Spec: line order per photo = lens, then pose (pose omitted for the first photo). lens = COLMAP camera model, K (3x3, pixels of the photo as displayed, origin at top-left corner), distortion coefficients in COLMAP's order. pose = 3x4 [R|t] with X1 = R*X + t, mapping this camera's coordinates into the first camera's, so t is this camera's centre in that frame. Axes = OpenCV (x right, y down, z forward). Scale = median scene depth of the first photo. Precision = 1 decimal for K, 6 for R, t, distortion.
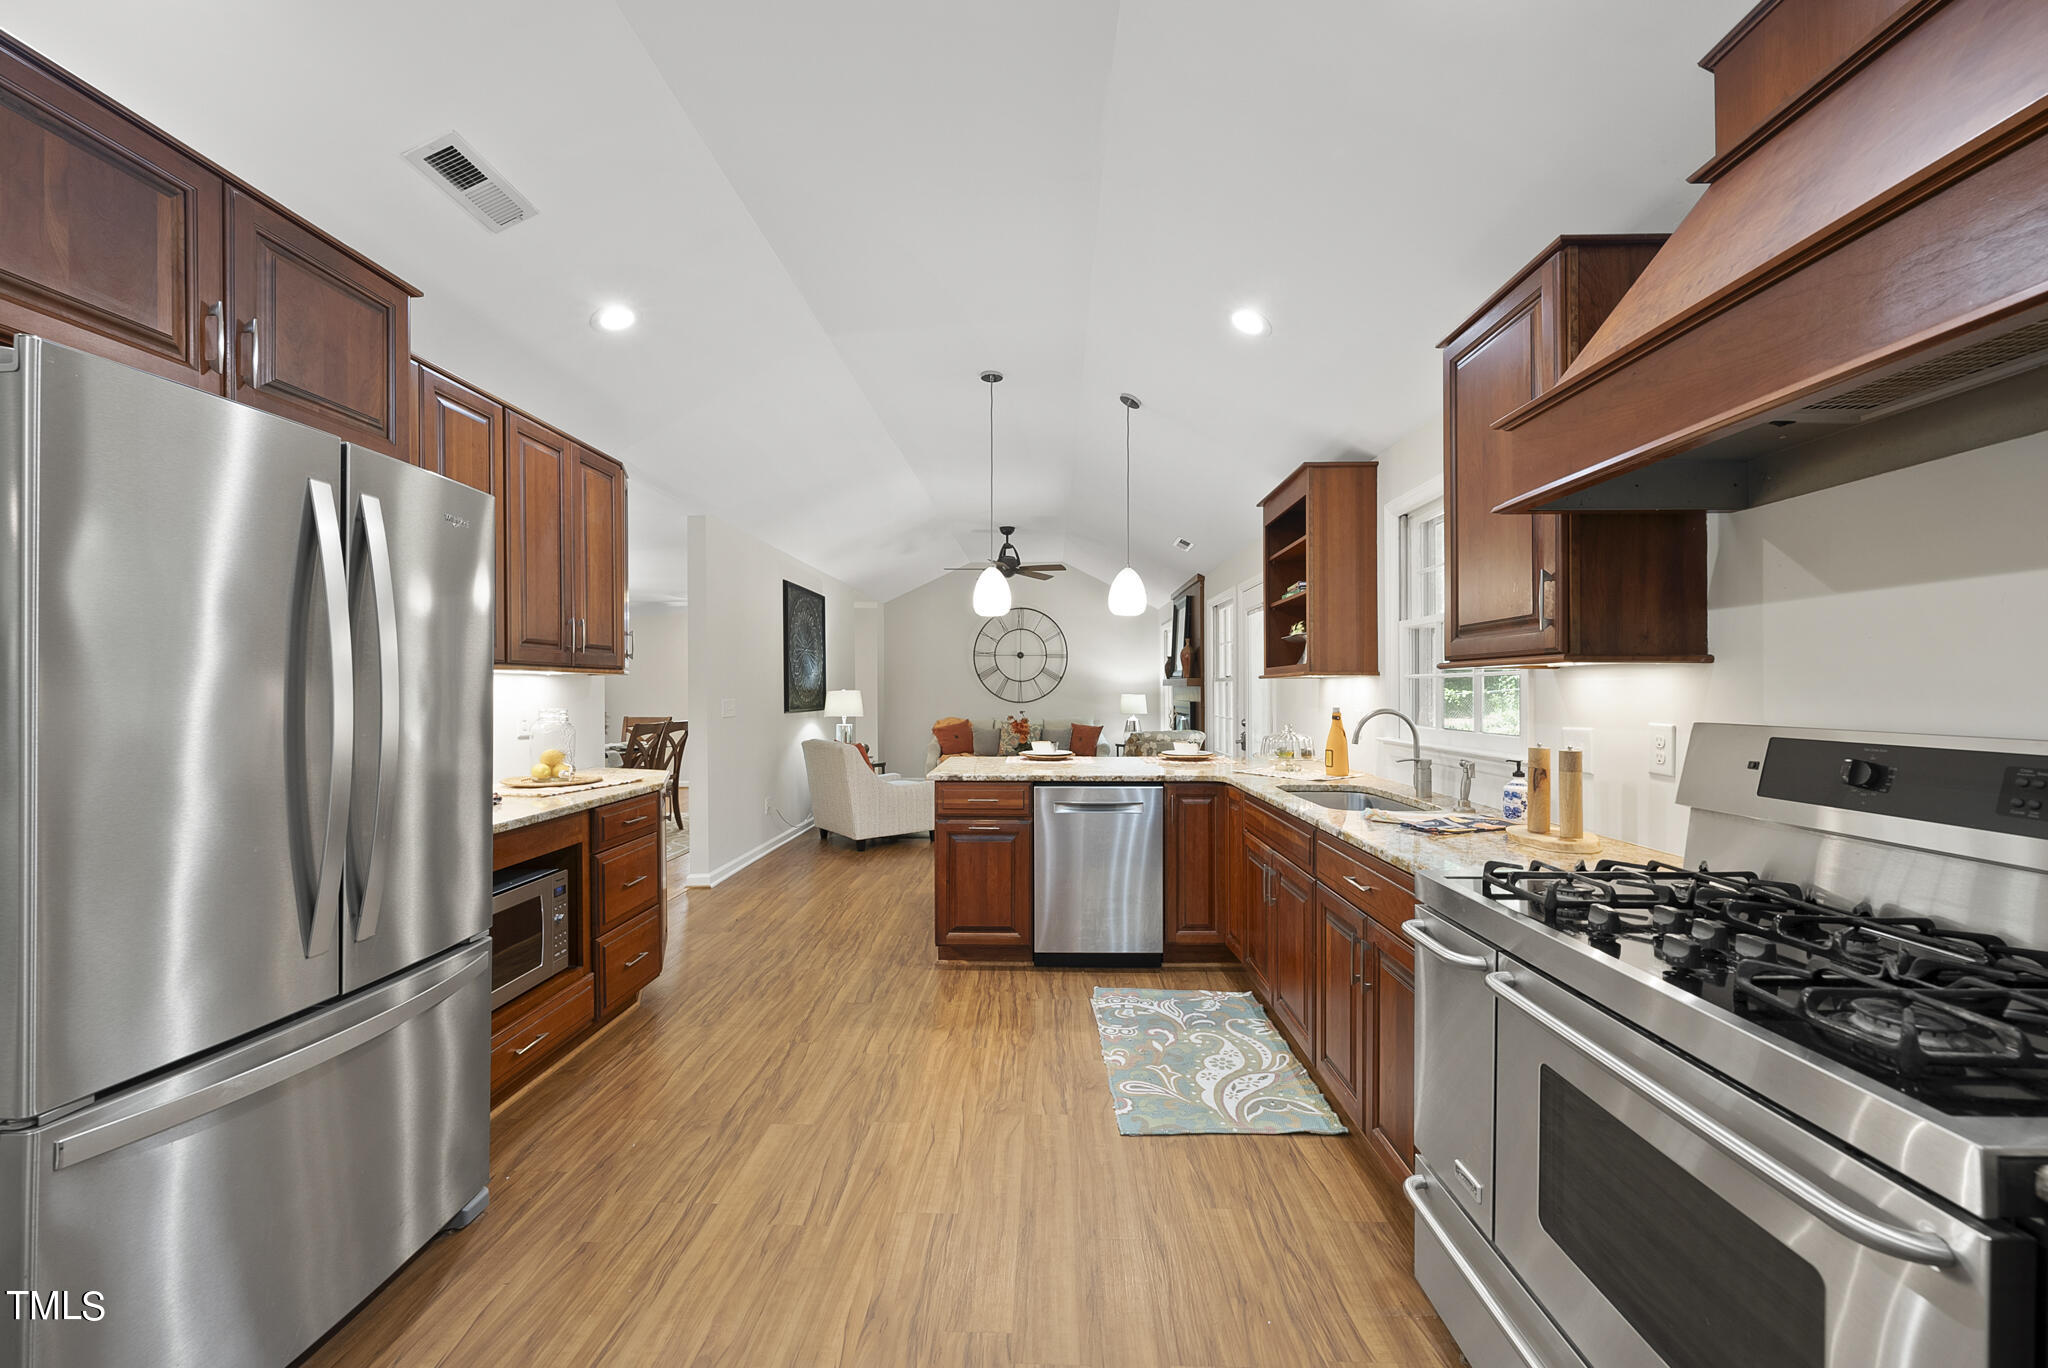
lens RADIAL K [[796.4, 0, 1013.1], [0, 796.4, 684.9], [0, 0, 1]] dist [-0.003487, -0.000246]
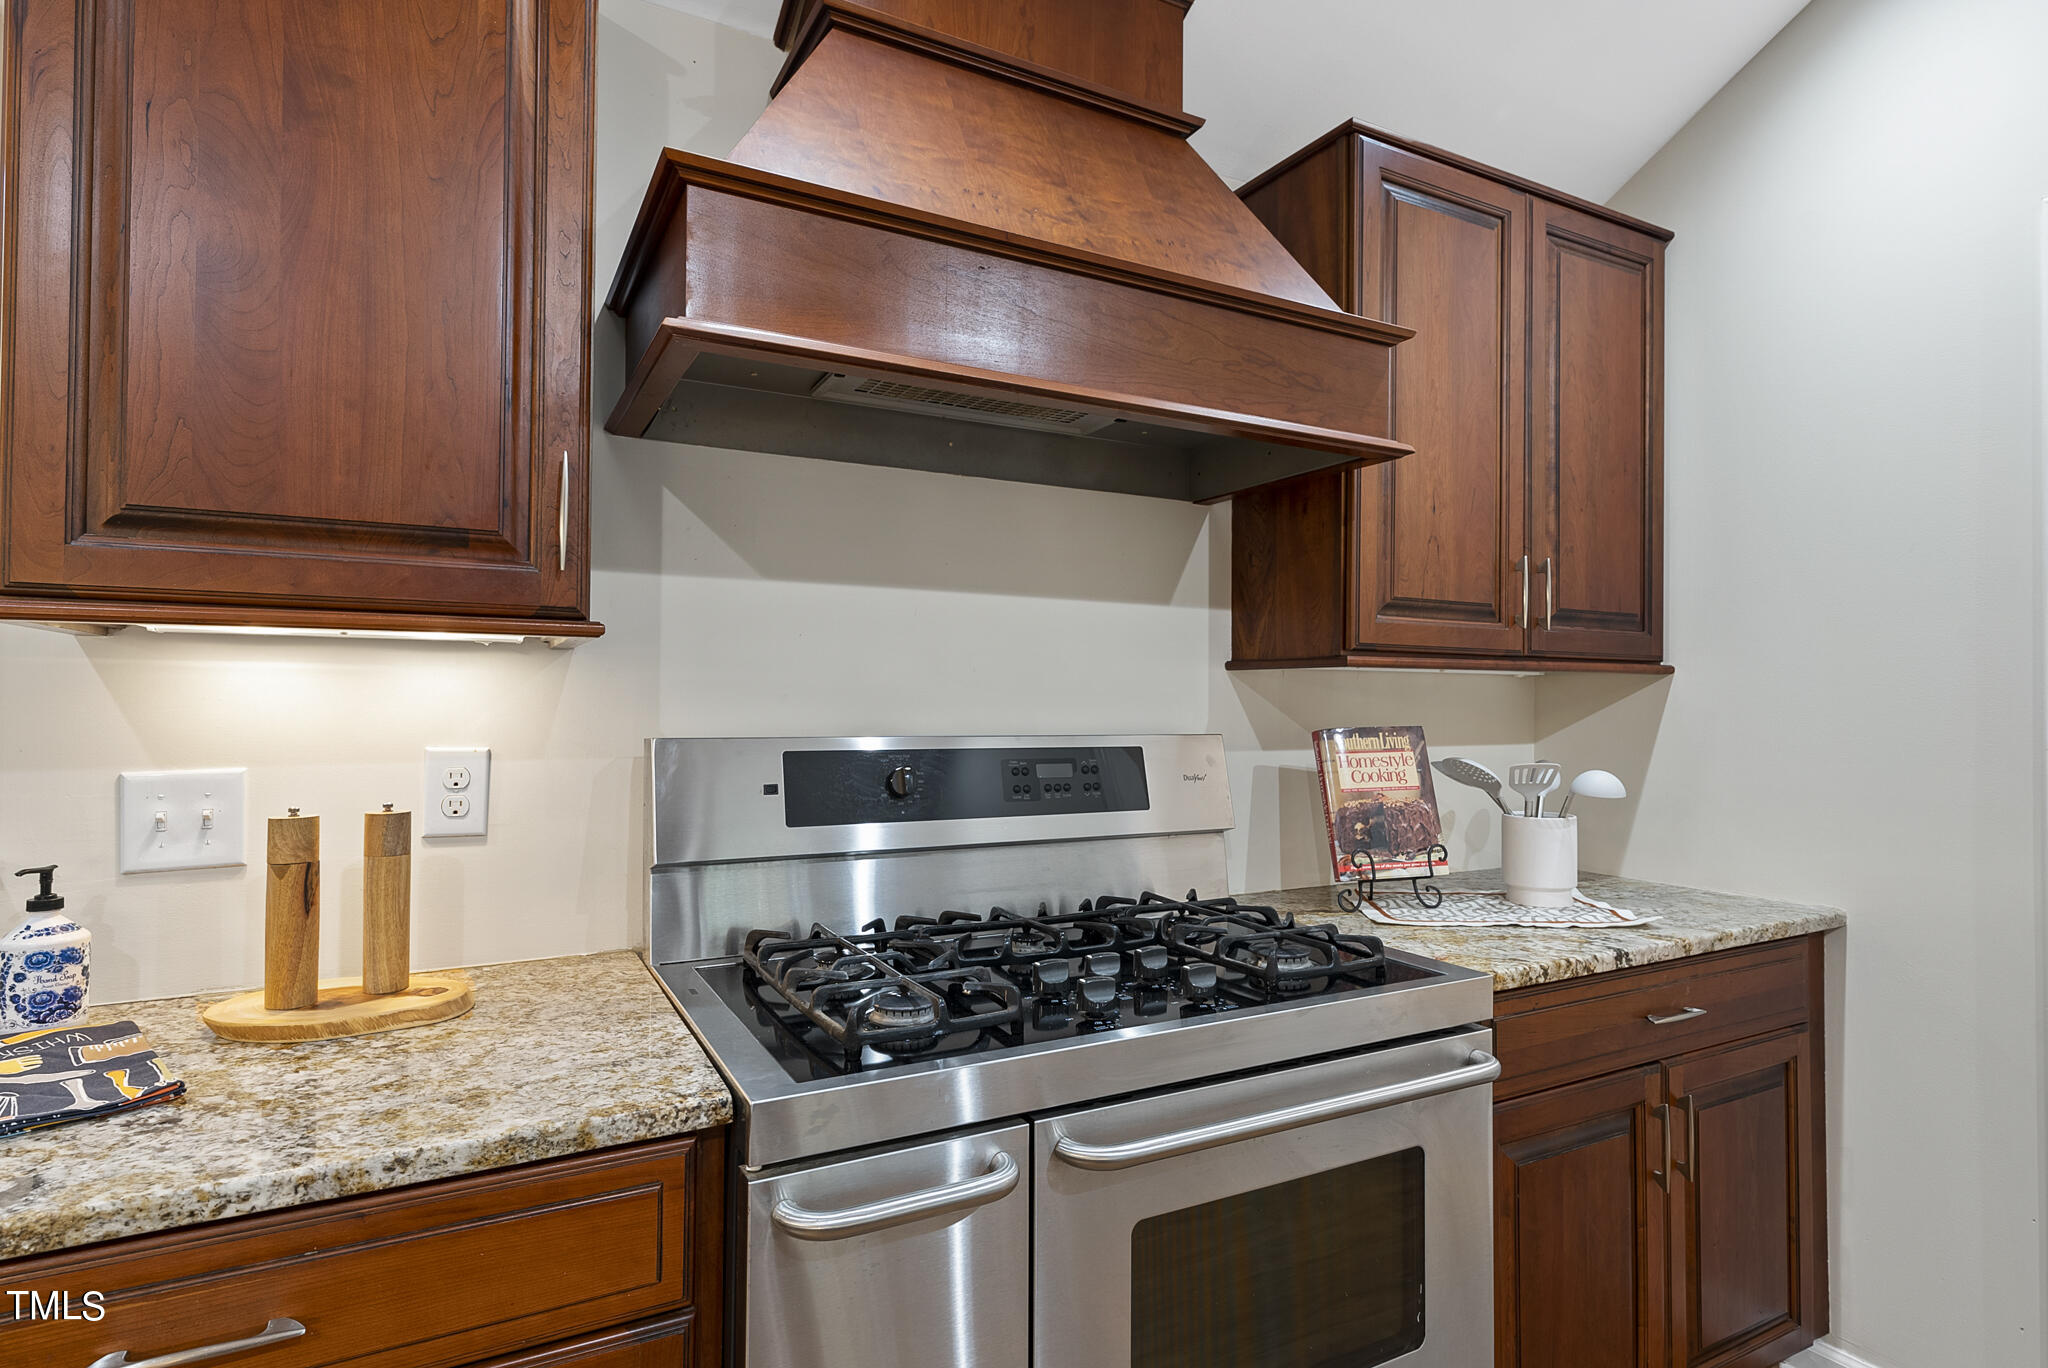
lens RADIAL K [[1053.7, 0, 1021.1], [0, 1053.7, 678.9], [0, 0, 1]] dist [0.006374, 0.000424]
pose [[-0.509716, 0.015103, 0.860210, -0.025602], [-0.012836, 0.999601, -0.025156, 0.005655], [-0.860247, -0.023863, -0.509319, 0.452260]]
